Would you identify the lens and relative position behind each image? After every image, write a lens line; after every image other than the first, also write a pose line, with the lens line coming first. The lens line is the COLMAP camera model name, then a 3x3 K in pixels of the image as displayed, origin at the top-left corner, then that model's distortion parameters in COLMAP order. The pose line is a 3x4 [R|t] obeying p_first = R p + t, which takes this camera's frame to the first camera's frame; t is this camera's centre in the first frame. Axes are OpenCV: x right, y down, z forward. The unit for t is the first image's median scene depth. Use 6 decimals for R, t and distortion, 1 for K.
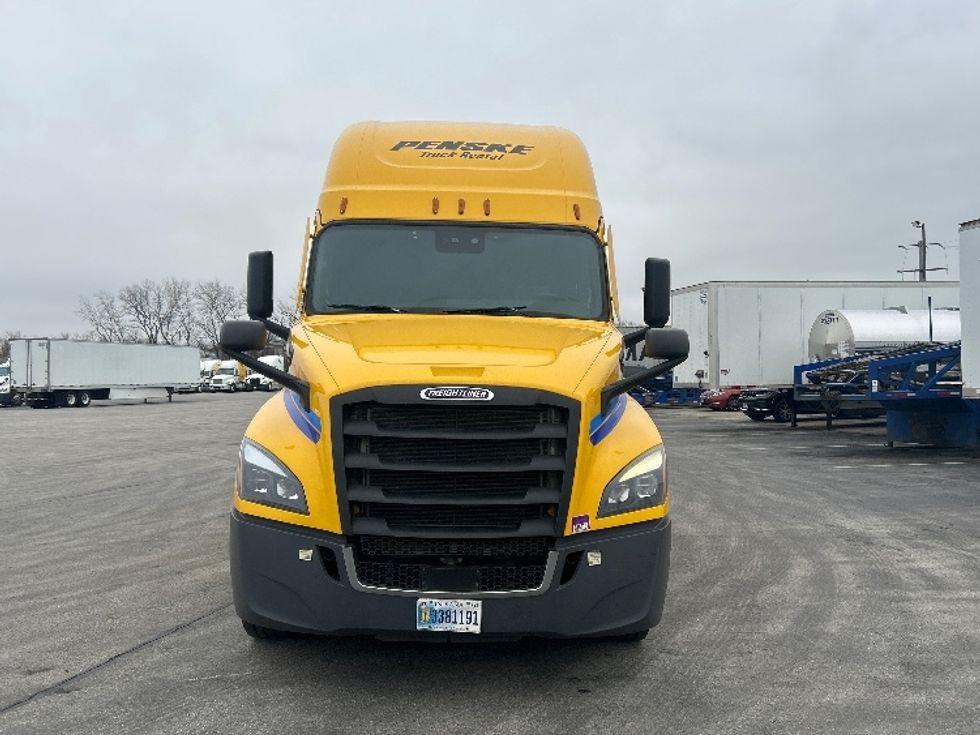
lens RADIAL K [[855.6, 0, 490.0], [0, 855.6, 367.5], [0, 0, 1]] dist [0.025196, 0.002171]
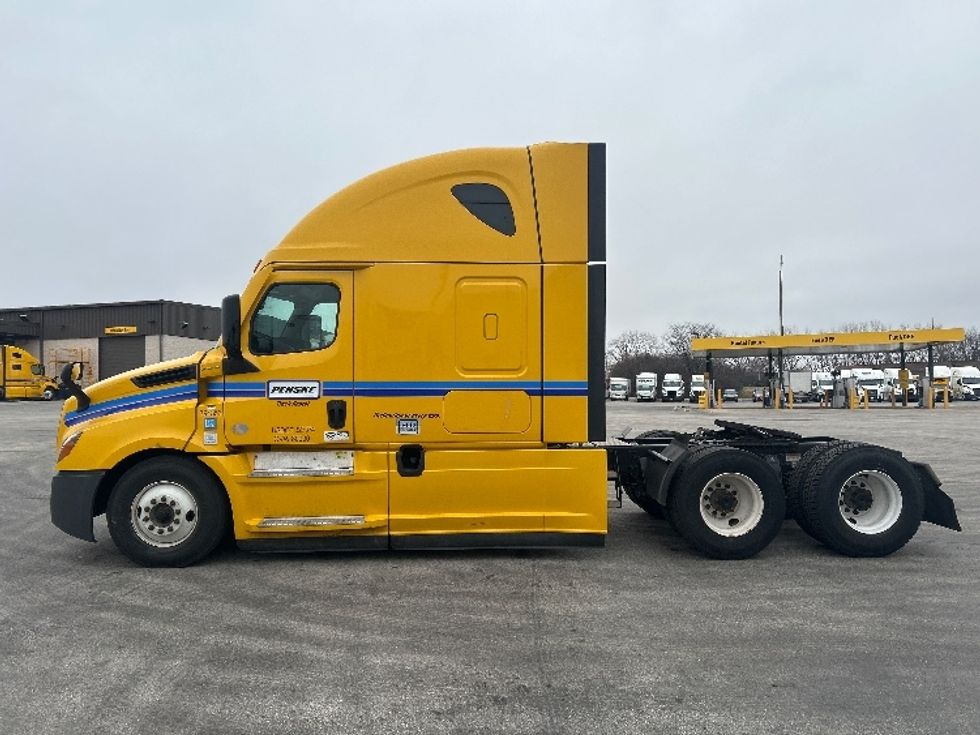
lens RADIAL K [[729.5, 0, 494.3], [0, 729.5, 375.5], [0, 0, 1]] dist [0.056643, -0.049218]
pose [[0.007875, -0.003399, -0.999963, 1.486749], [0.011524, 0.999928, -0.003308, -0.005007], [0.999903, -0.011497, 0.007913, 1.622403]]
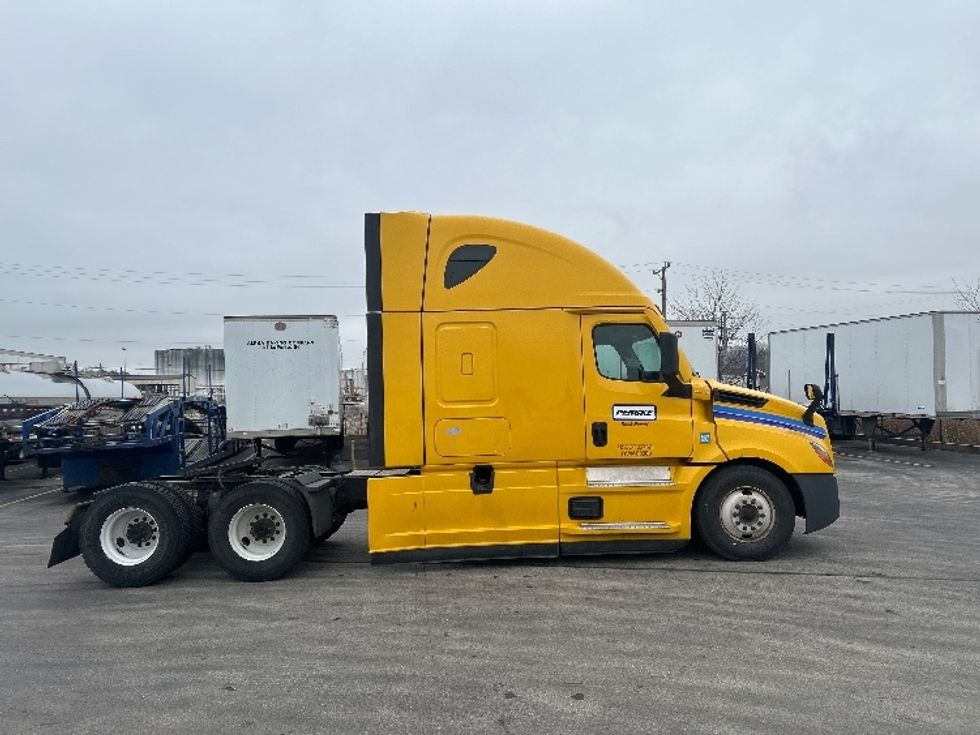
lens RADIAL K [[729.5, 0, 494.3], [0, 729.5, 375.5], [0, 0, 1]] dist [0.056643, -0.049218]
pose [[0.022410, 0.045846, 0.998697, -1.825825], [0.022768, 0.998665, -0.046356, -0.009970], [-0.999490, 0.023778, 0.021336, 1.515621]]
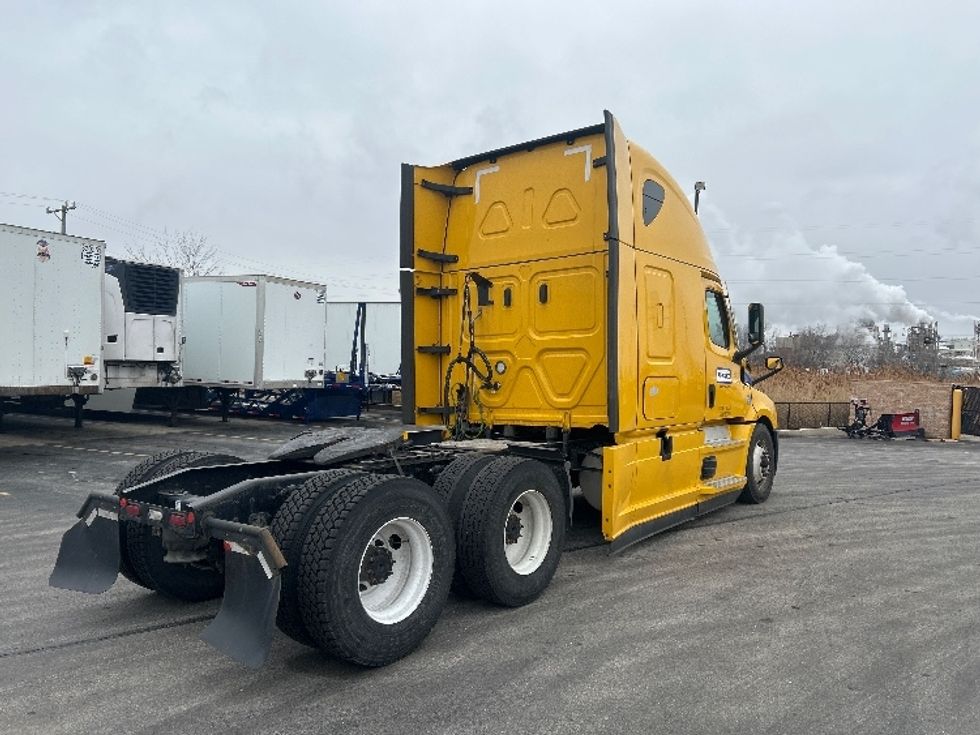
lens RADIAL K [[729.5, 0, 494.3], [0, 729.5, 375.5], [0, 0, 1]] dist [0.056643, -0.049218]
pose [[-0.764756, -0.004418, 0.644304, -0.944795], [-0.008719, 0.999956, -0.003492, 0.013197], [-0.644260, -0.008288, -0.764761, 2.858841]]
